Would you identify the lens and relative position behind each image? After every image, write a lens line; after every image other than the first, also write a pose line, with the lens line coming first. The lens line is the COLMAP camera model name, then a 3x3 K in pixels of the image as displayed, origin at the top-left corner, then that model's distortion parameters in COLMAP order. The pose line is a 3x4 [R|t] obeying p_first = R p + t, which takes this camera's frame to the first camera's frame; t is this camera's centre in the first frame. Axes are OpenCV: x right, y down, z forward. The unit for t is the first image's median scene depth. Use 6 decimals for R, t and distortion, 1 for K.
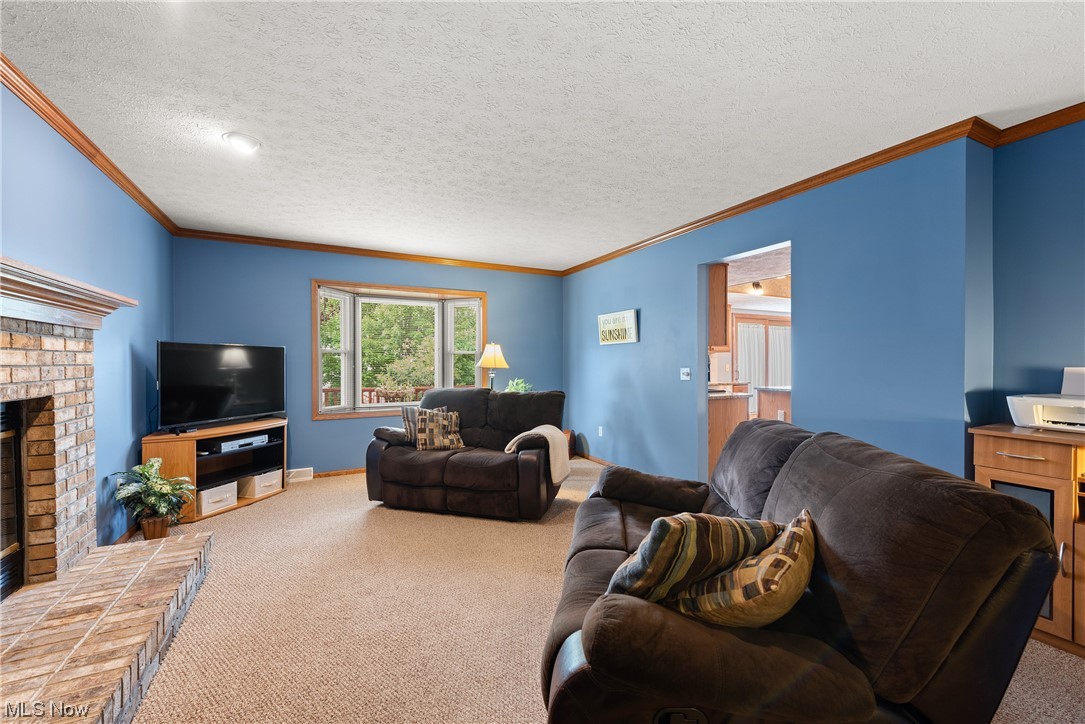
lens RADIAL K [[441.2, 0, 540.0], [0, 441.2, 362.0], [0, 0, 1]] dist [-0.000597, -0.000579]
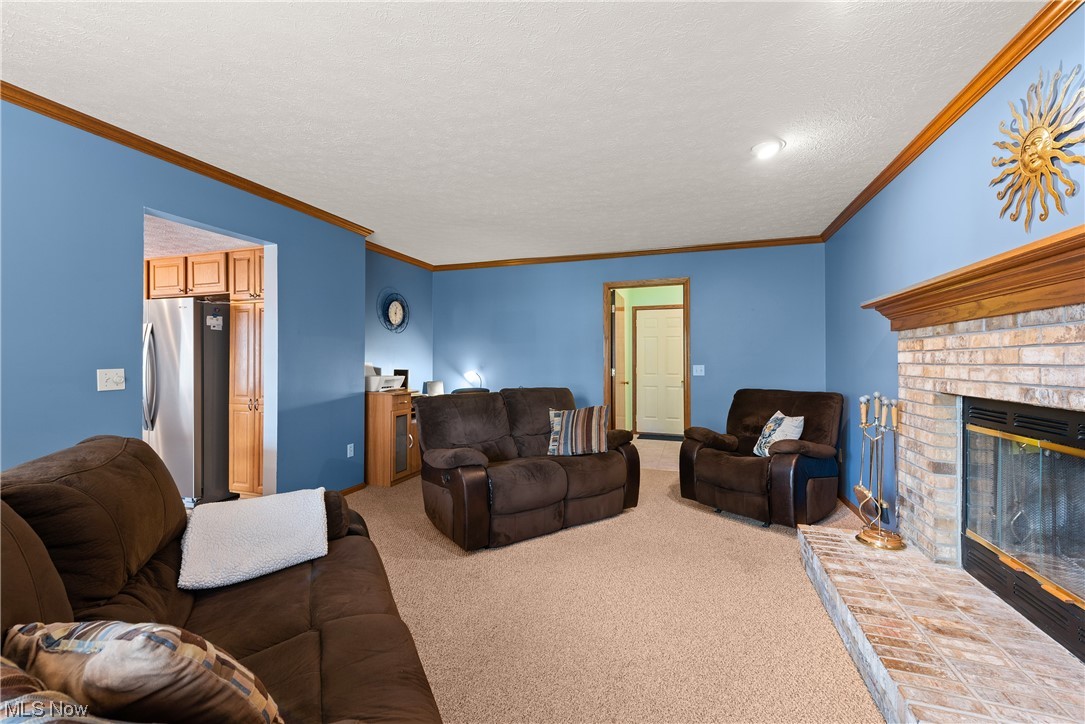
lens RADIAL K [[441.2, 0, 541.1], [0, 441.2, 363.2], [0, 0, 1]] dist [-0.000597, -0.000579]
pose [[-0.691697, -0.004295, 0.722175, -1.137130], [-0.000253, 0.999984, 0.005705, 0.000504], [-0.722187, 0.003763, -0.691687, 2.295722]]
